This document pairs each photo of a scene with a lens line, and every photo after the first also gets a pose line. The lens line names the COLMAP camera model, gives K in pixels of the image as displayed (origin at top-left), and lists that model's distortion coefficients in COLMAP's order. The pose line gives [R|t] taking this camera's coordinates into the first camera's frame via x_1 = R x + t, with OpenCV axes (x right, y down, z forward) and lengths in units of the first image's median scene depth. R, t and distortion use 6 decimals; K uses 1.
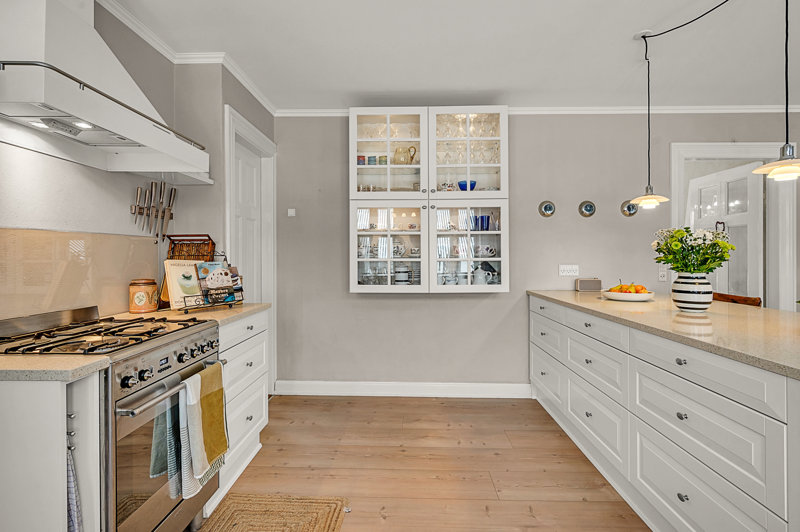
lens RADIAL K [[361.6, 0, 399.3], [0, 361.6, 259.1], [0, 0, 1]] dist [-0.001147, -0.000175]
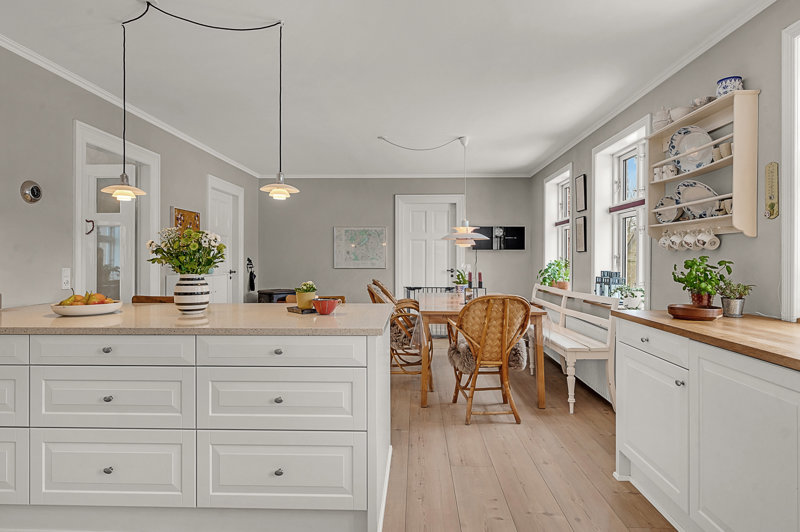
lens RADIAL K [[447.5, 0, 399.7], [0, 447.5, 258.9], [0, 0, 1]] dist [-0.000491, 0.000186]
pose [[0.014116, -0.000034, 0.999900, -0.283354], [0.005073, 0.999987, -0.000037, -0.000842], [-0.999887, 0.005073, 0.014116, 0.279374]]
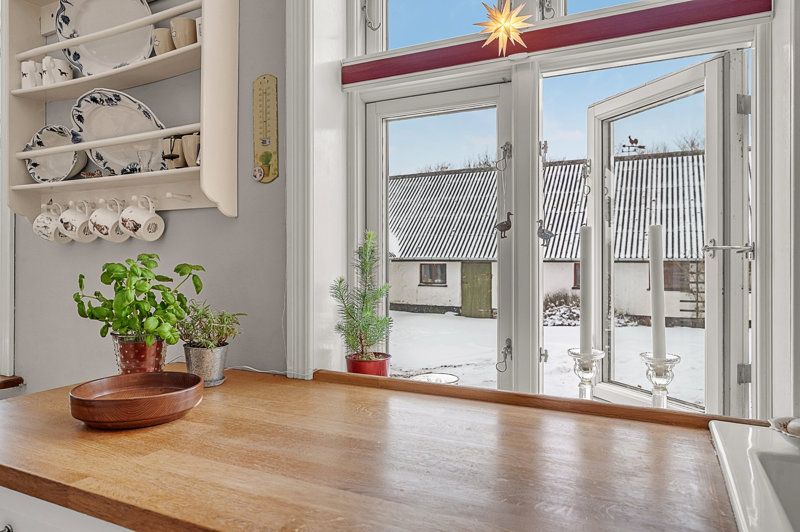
lens RADIAL K [[524.6, 0, 397.0], [0, 524.6, 258.4], [0, 0, 1]] dist [-0.000719, -0.000078]
pose [[-0.904584, 0.000646, 0.426294, 0.186171], [0.003866, 0.999970, 0.006688, -0.001584], [-0.426277, 0.007697, -0.904560, 0.026706]]
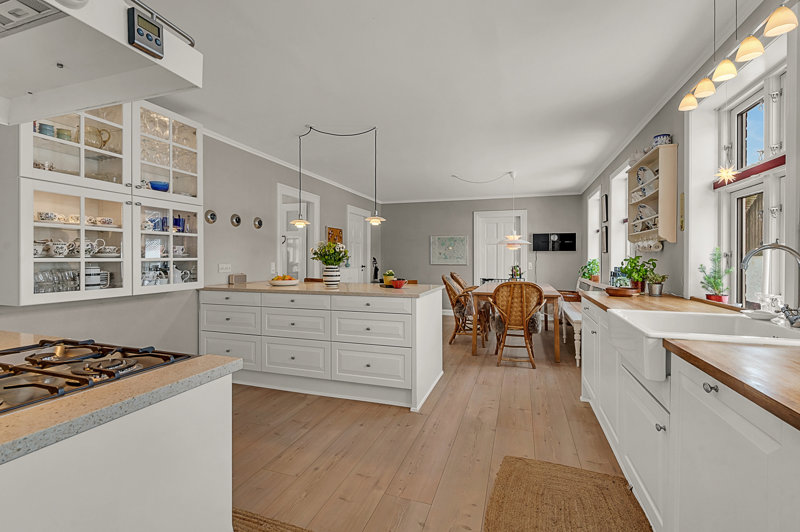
lens RADIAL K [[361.6, 0, 399.3], [0, 361.6, 259.1], [0, 0, 1]] dist [-0.001147, -0.000175]
pose [[0.298446, -0.001964, 0.954425, -0.603895], [0.003936, 0.999992, 0.000827, 0.002124], [-0.954418, 0.003510, 0.298451, 0.067448]]
